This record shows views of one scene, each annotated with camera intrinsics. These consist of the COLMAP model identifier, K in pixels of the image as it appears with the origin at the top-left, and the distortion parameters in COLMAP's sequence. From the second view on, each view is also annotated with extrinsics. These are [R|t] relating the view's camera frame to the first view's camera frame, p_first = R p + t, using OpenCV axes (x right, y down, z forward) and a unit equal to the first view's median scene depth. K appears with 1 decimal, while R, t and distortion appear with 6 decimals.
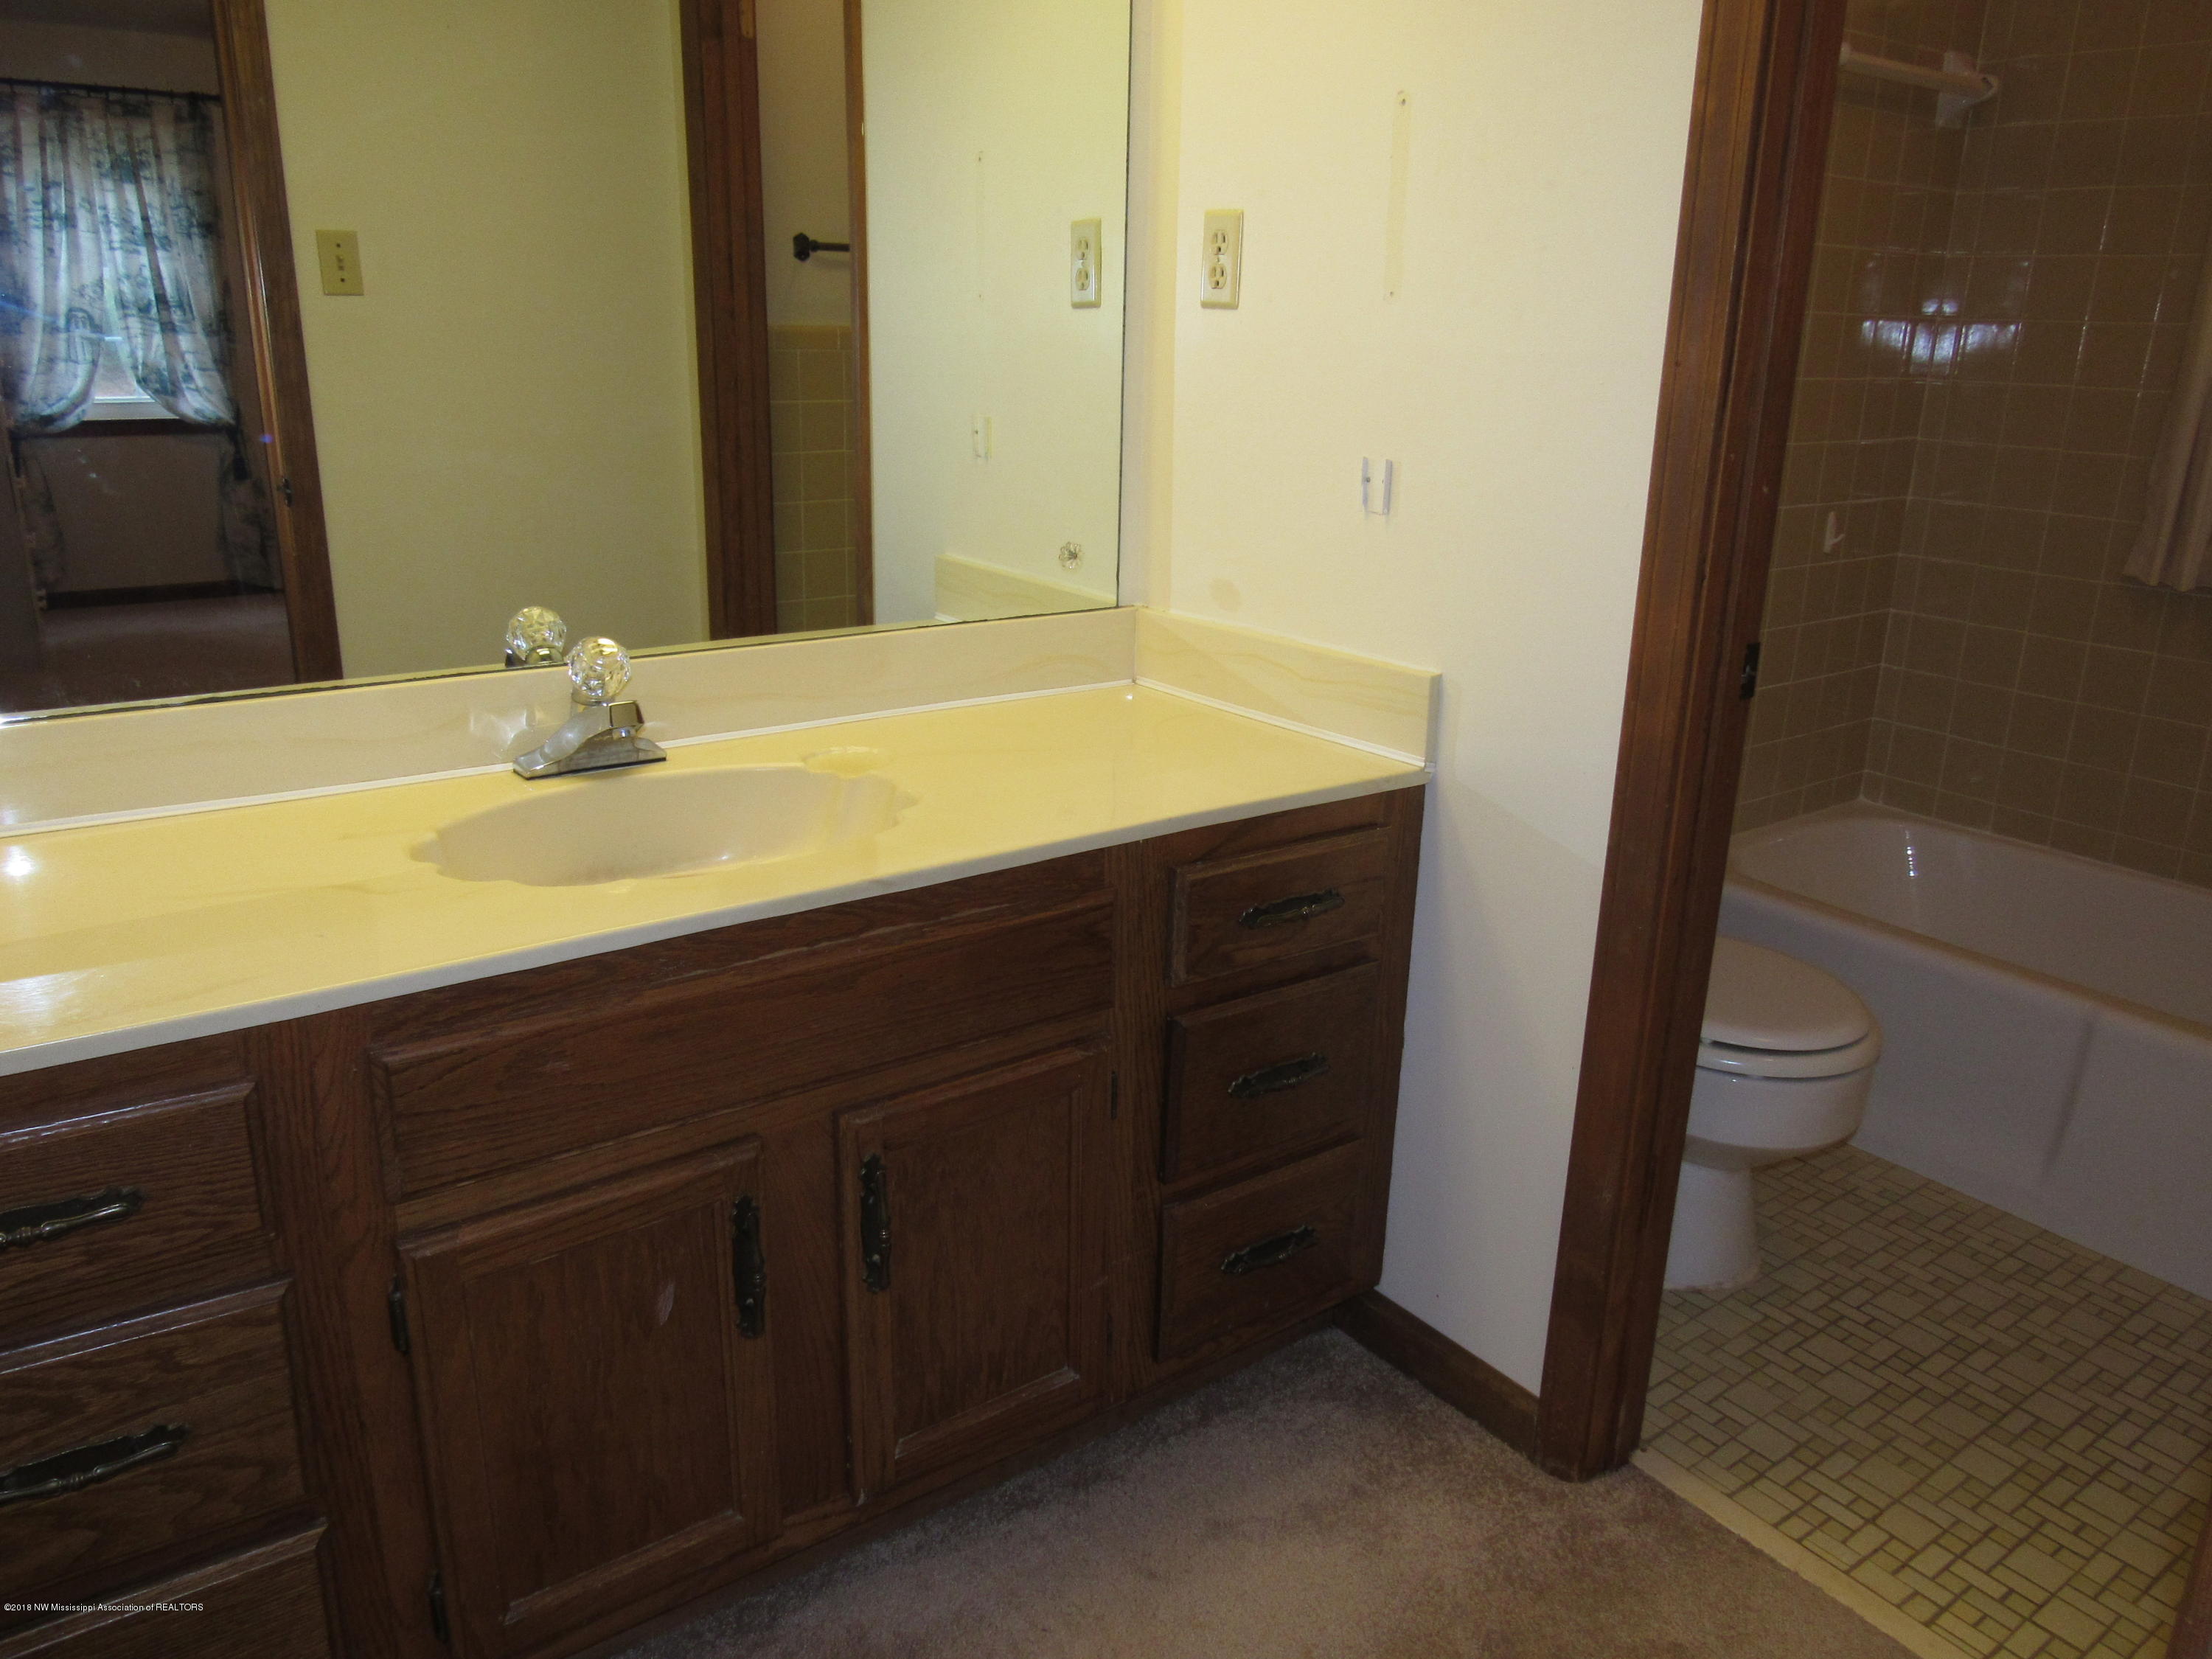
lens RADIAL K [[1597.2, 0, 1101.5], [0, 1597.2, 788.0], [0, 0, 1]] dist [-0.009307, -0.001038]
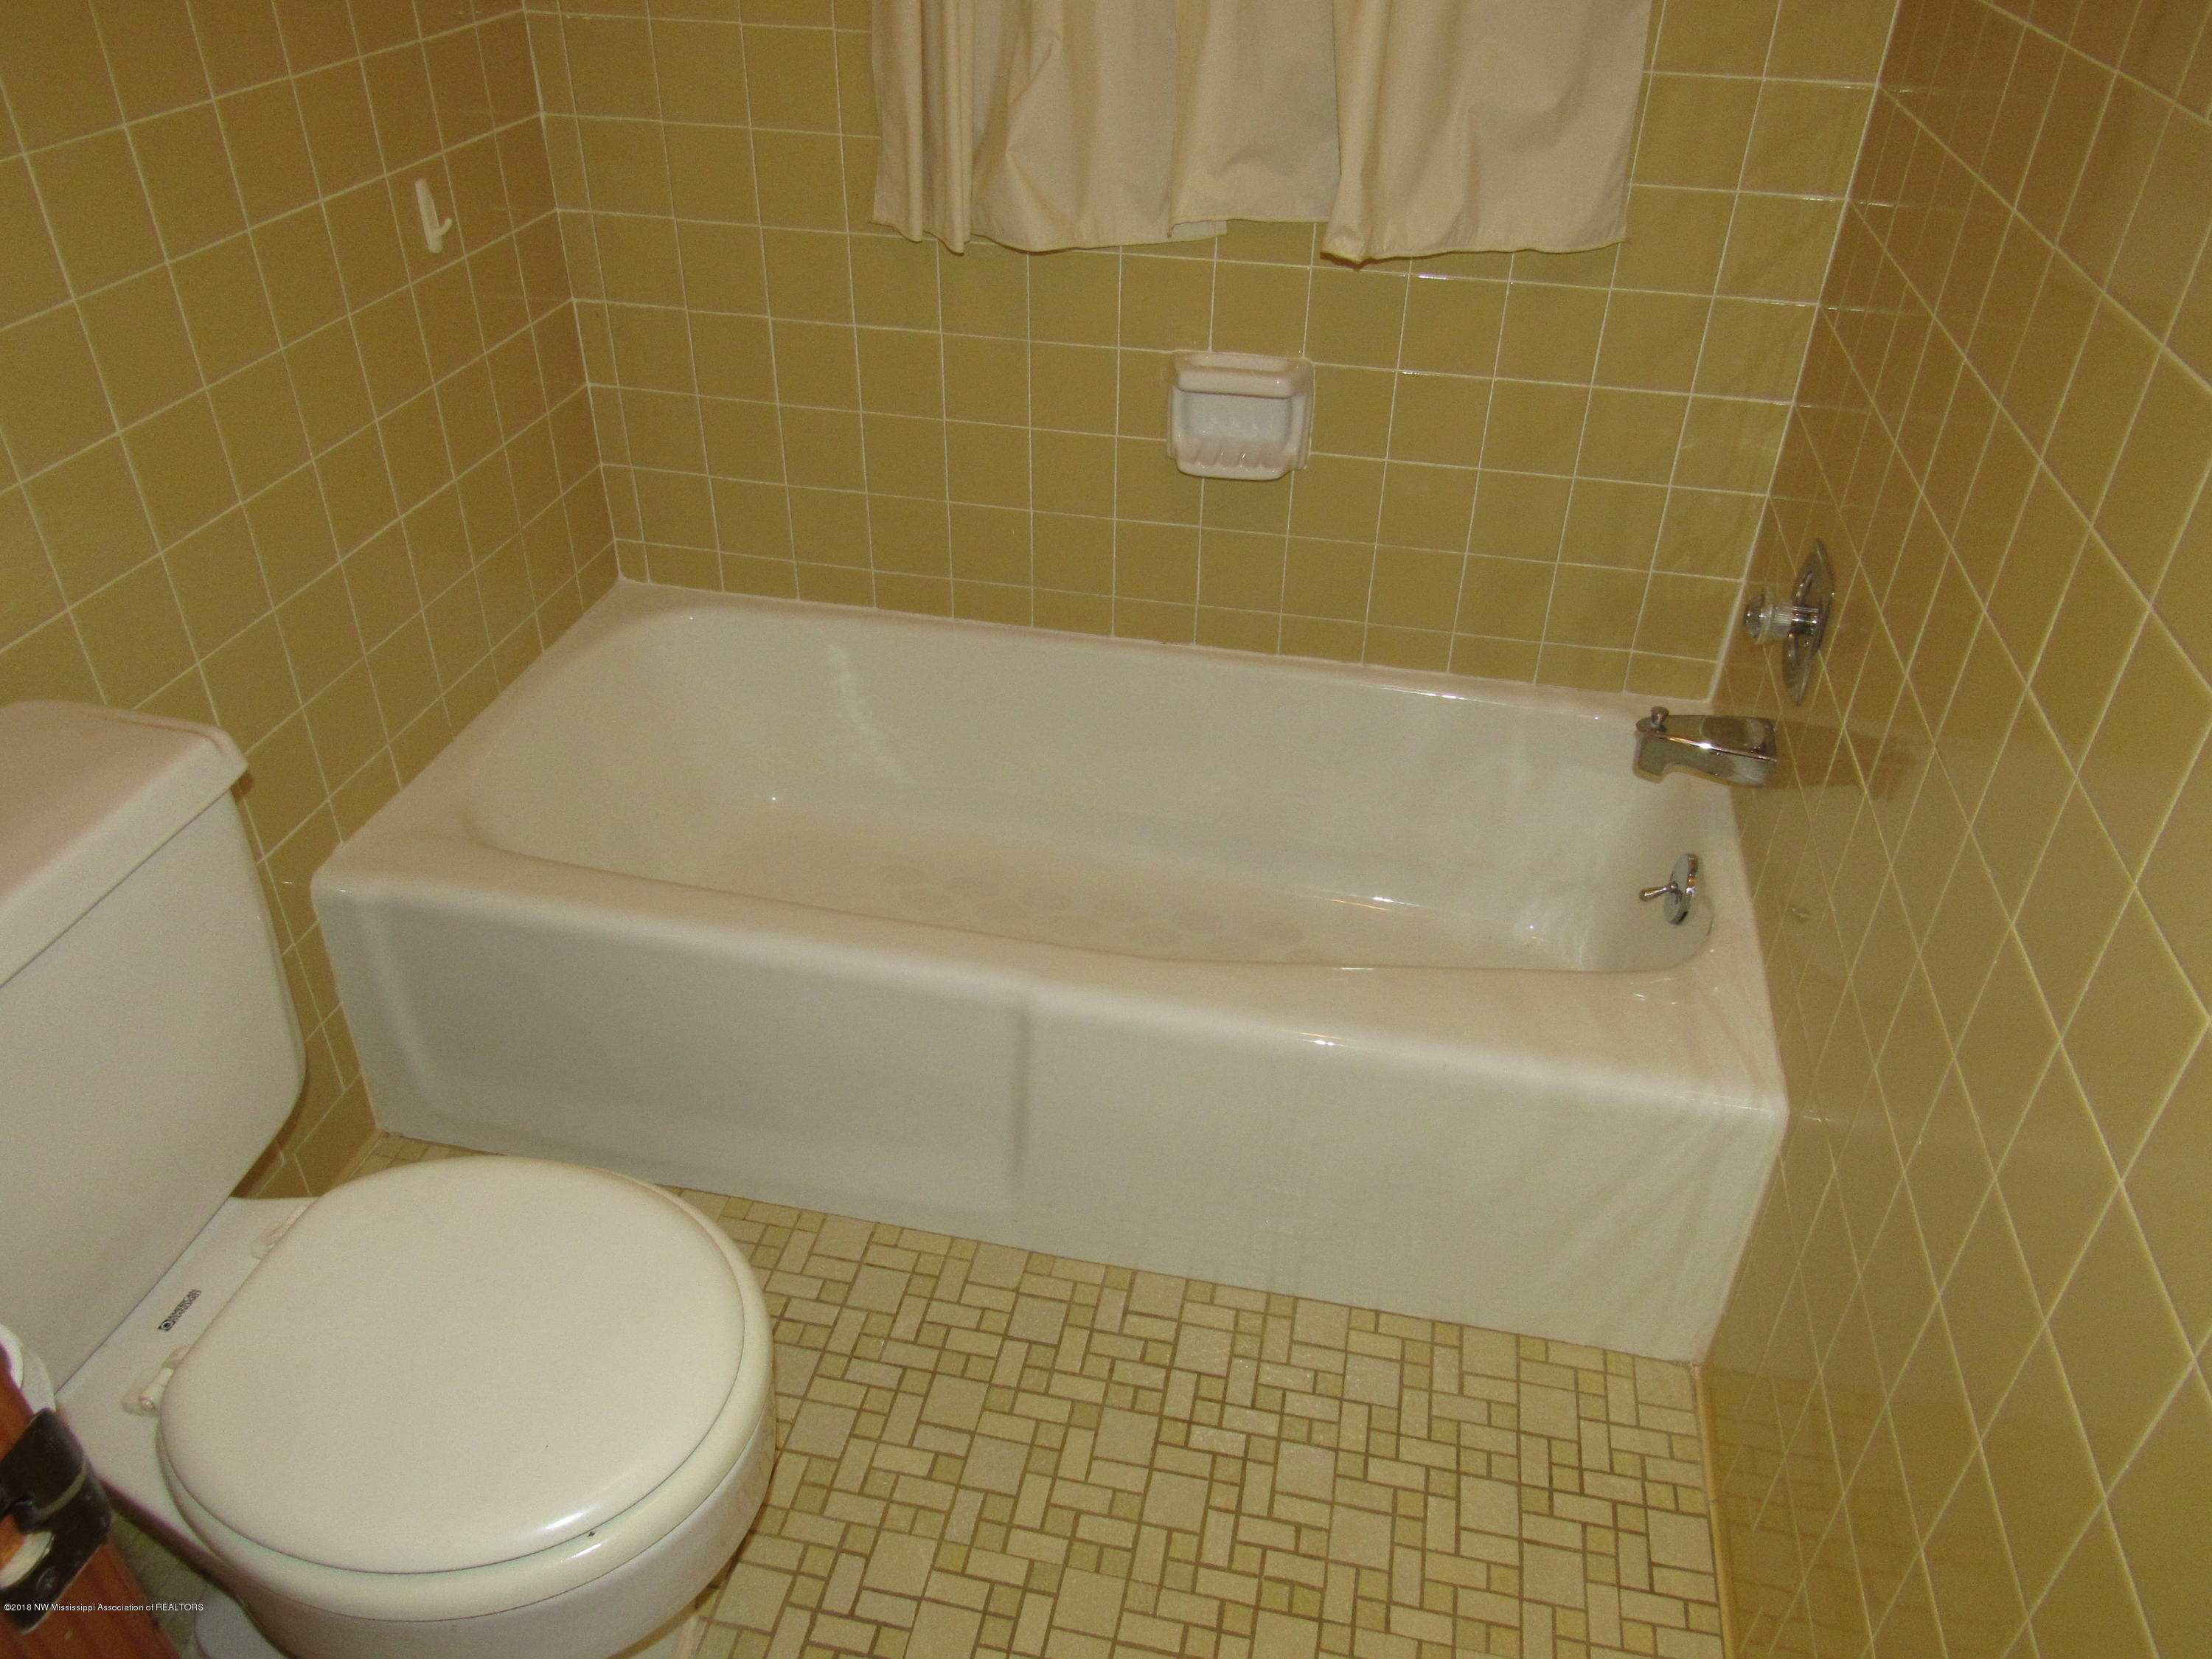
lens RADIAL K [[1597.2, 0, 1101.5], [0, 1597.2, 788.0], [0, 0, 1]] dist [-0.009307, -0.001038]
pose [[0.737955, -0.388149, 0.552053, 0.240377], [0.196201, 0.906103, 0.374811, -0.142315], [-0.645699, -0.168280, 0.744818, 0.381933]]
